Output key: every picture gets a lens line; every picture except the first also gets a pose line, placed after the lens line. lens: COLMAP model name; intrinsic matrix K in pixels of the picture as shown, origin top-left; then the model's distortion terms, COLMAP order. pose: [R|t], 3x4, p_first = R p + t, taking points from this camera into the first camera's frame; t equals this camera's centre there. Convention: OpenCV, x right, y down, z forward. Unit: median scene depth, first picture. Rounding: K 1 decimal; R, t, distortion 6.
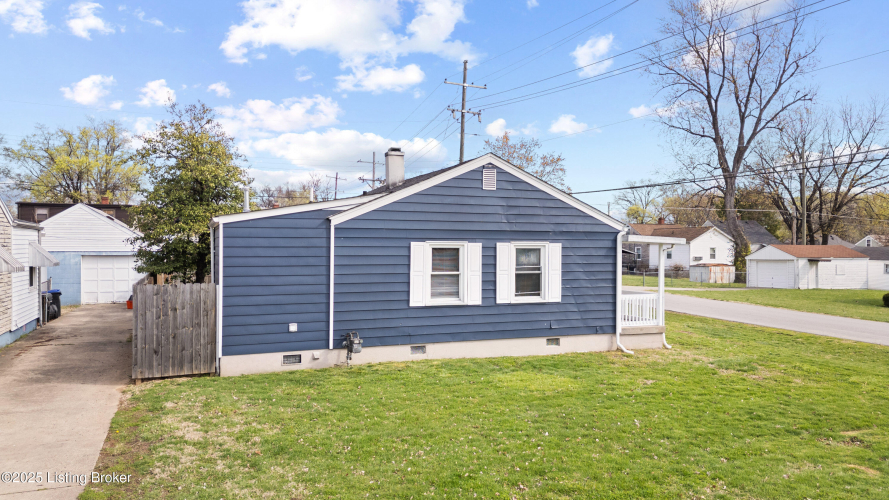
lens RADIAL K [[633.6, 0, 444.5], [0, 633.6, 250.0], [0, 0, 1]] dist [0.107966, -0.101487]
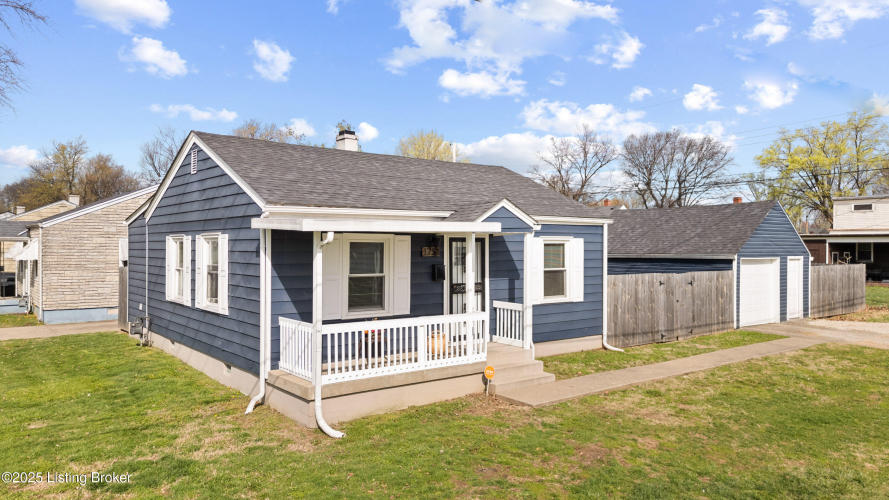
lens RADIAL K [[633.6, 0, 444.5], [0, 633.6, 250.0], [0, 0, 1]] dist [0.107966, -0.101487]
pose [[0.260854, -0.000553, -0.965378, 0.976970], [-0.015229, 0.999873, -0.004688, 0.007555], [0.965258, 0.015925, 0.260812, 1.077436]]
